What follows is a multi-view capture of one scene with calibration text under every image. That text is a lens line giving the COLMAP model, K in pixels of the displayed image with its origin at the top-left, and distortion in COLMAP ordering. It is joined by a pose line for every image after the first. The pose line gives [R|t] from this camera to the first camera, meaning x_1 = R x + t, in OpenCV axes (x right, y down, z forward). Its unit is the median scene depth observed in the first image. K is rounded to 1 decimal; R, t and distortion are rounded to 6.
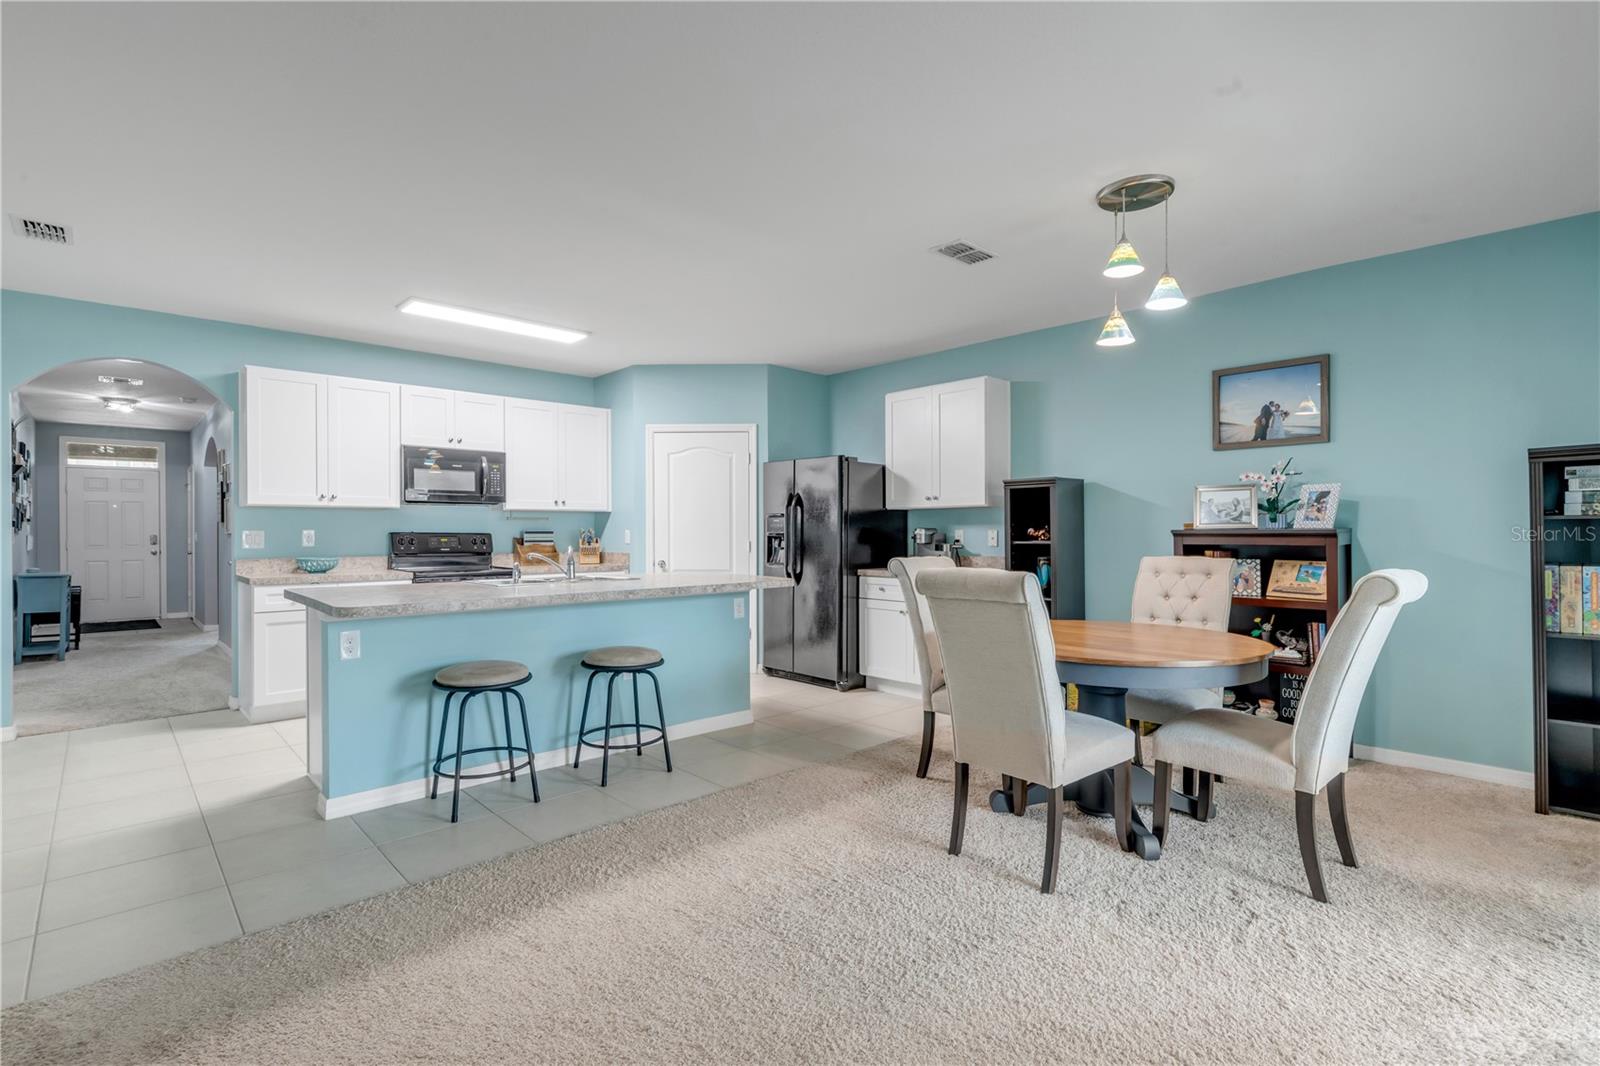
lens RADIAL K [[743.1, 0, 793.9], [0, 743.1, 534.9], [0, 0, 1]] dist [0.007458, 0.000113]
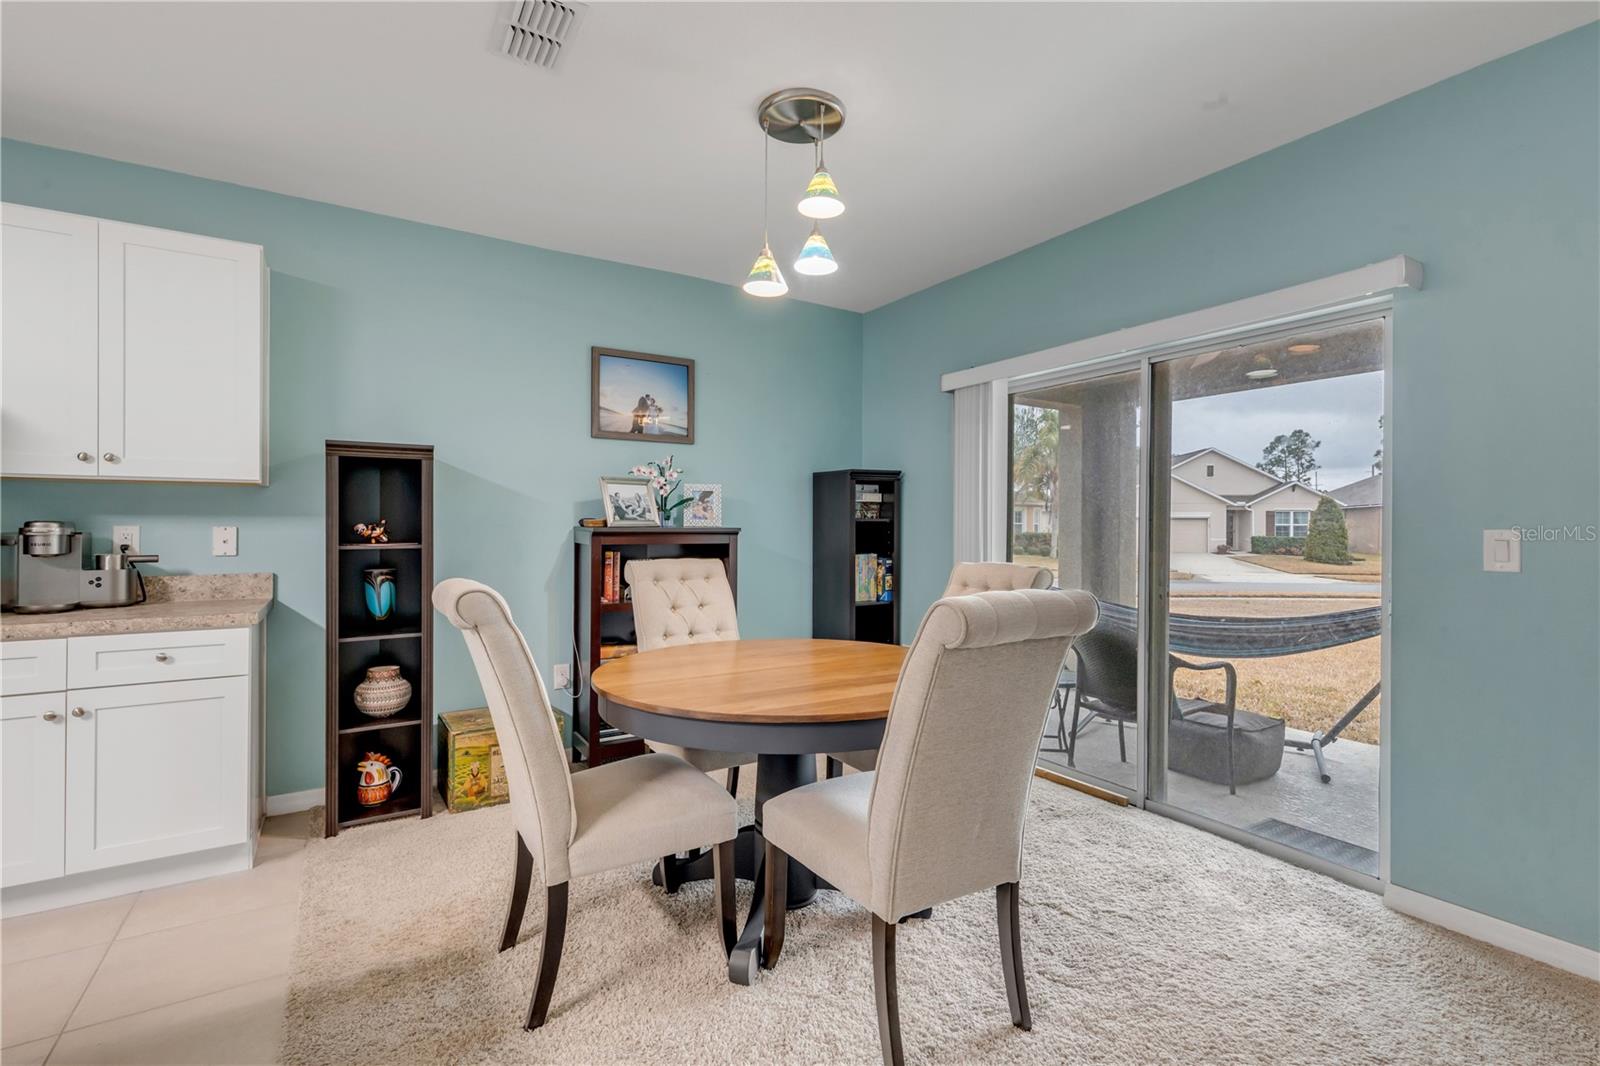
lens RADIAL K [[721.2, 0, 801.2], [0, 721.2, 528.4], [0, 0, 1]] dist [0.003671, -0.000113]
pose [[0.182334, 0.001737, 0.983235, -0.163394], [0.002007, 0.999996, -0.002139, -0.002517], [-0.983235, 0.002363, 0.182330, 0.435558]]
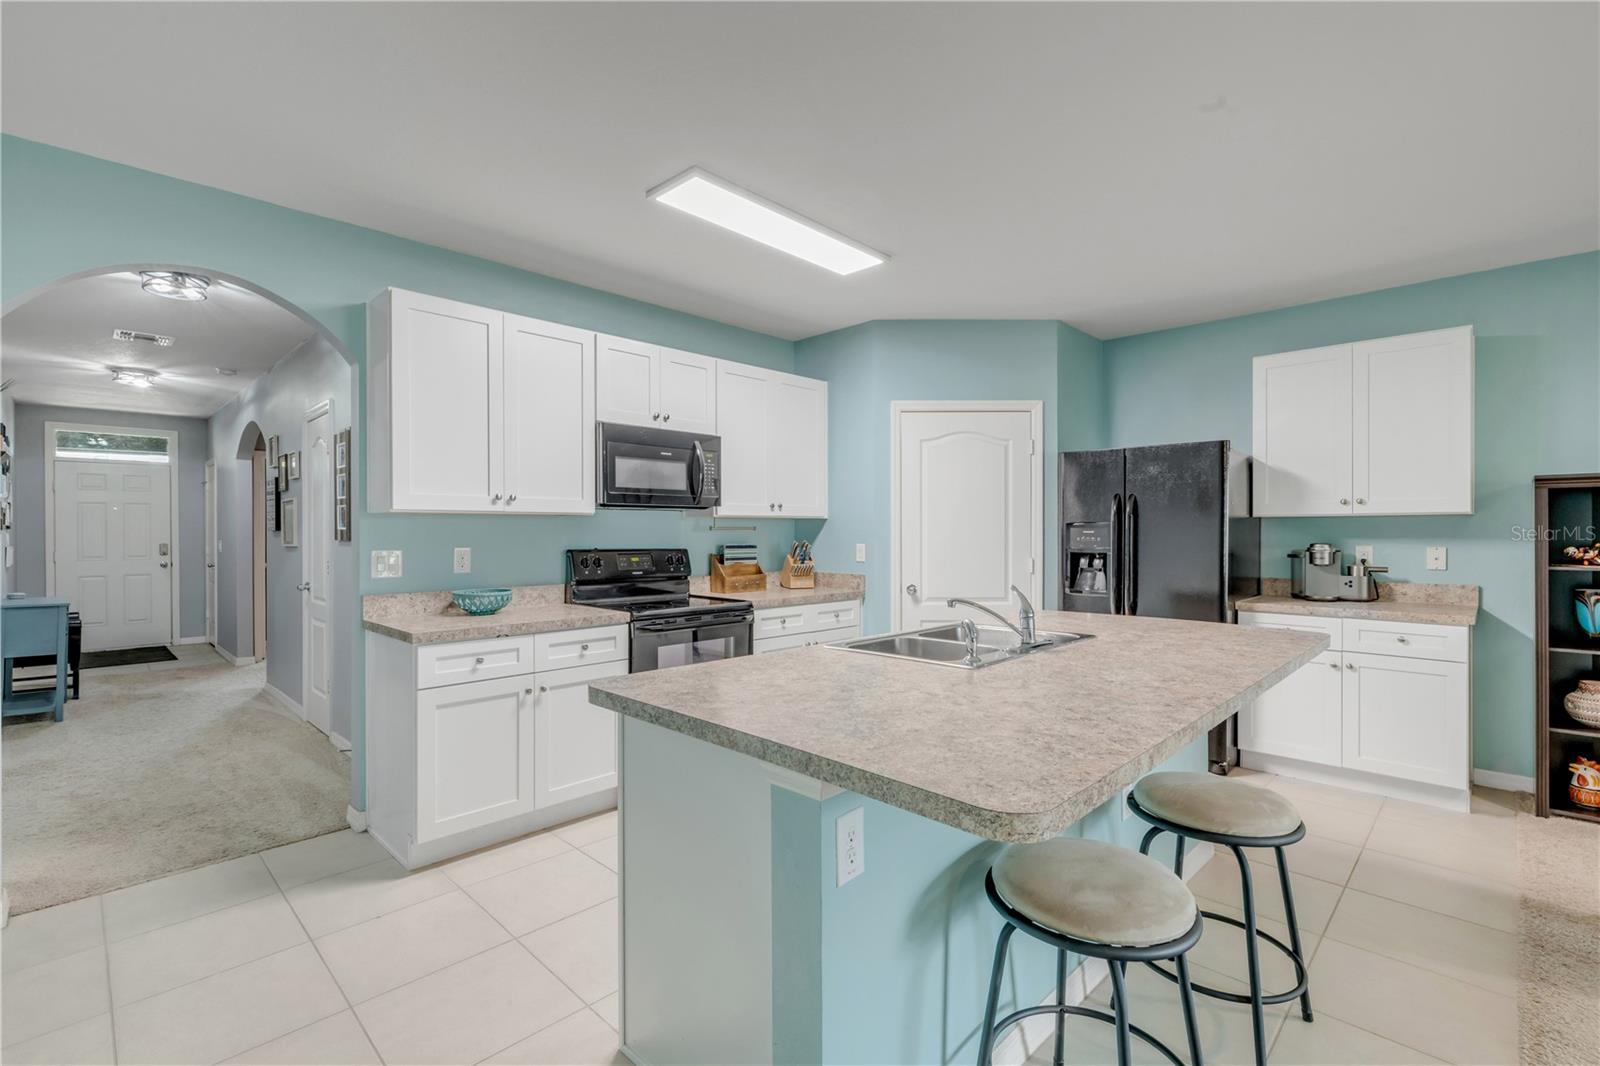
lens RADIAL K [[715.0, 0, 800.0], [0, 715.0, 533.0], [0, 0, 1]] dist [0.005971, -0.000024]
pose [[0.998962, 0.000352, 0.045547, -0.335118], [-0.000213, 0.999995, -0.003058, -0.015770], [-0.045547, 0.003046, 0.998958, 0.308415]]
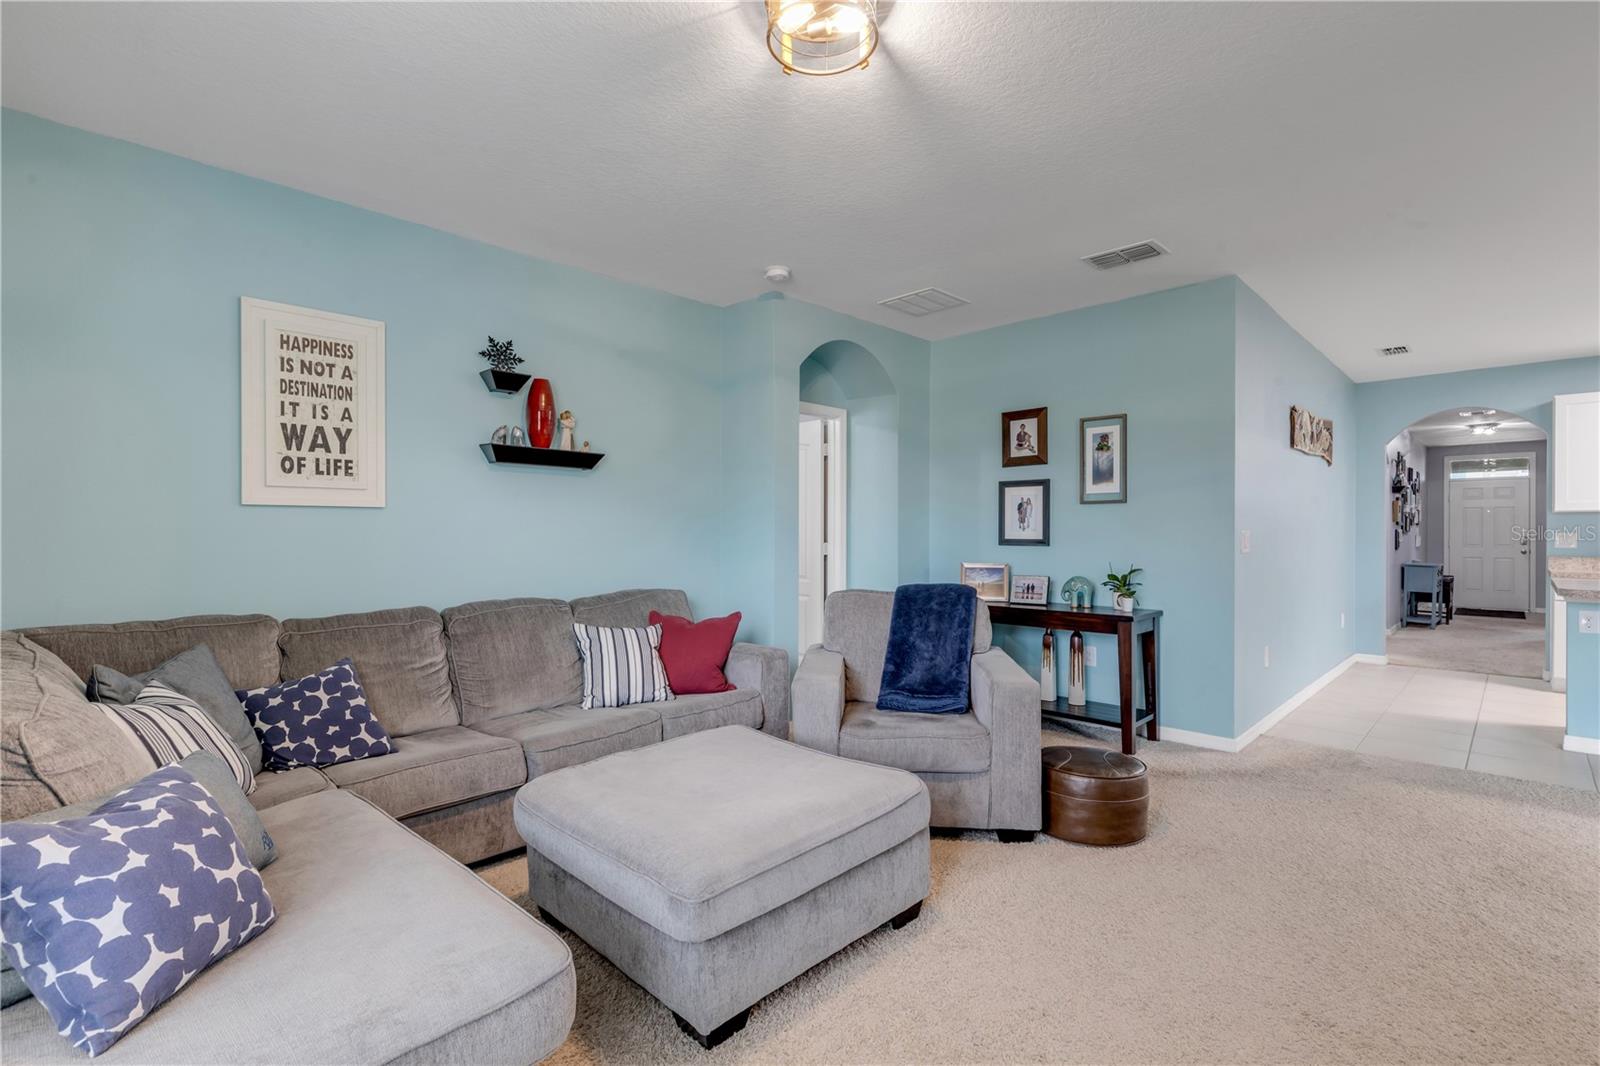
lens RADIAL K [[721.2, 0, 801.2], [0, 721.2, 528.4], [0, 0, 1]] dist [0.003671, -0.000113]
pose [[0.041408, -0.002475, -0.999139, 0.311216], [-0.007485, 0.999968, -0.002788, -0.000735], [0.999114, 0.007594, 0.041388, -0.213801]]
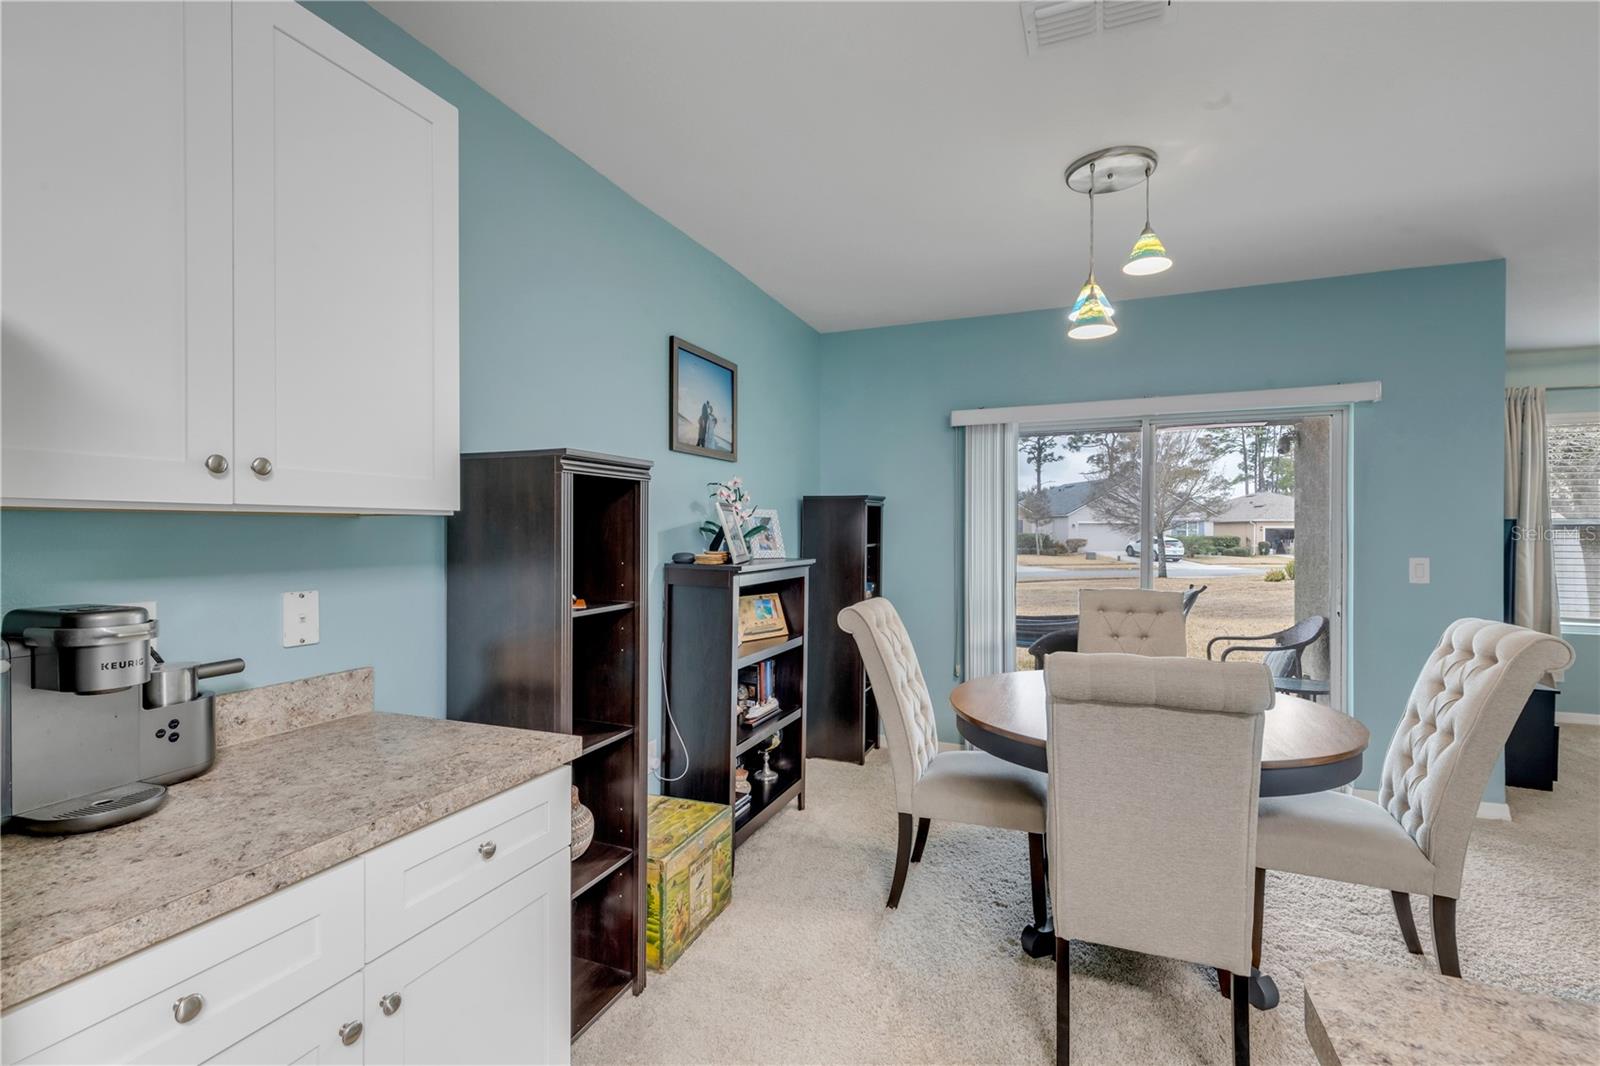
lens RADIAL K [[719.7, 0, 800.0], [0, 719.7, 533.0], [0, 0, 1]] dist [0.002780, -0.001496]
pose [[-0.420347, 0.000760, 0.907363, -0.071503], [0.006856, 0.999974, 0.002339, -0.026139], [-0.907338, 0.007204, -0.420341, 0.847633]]
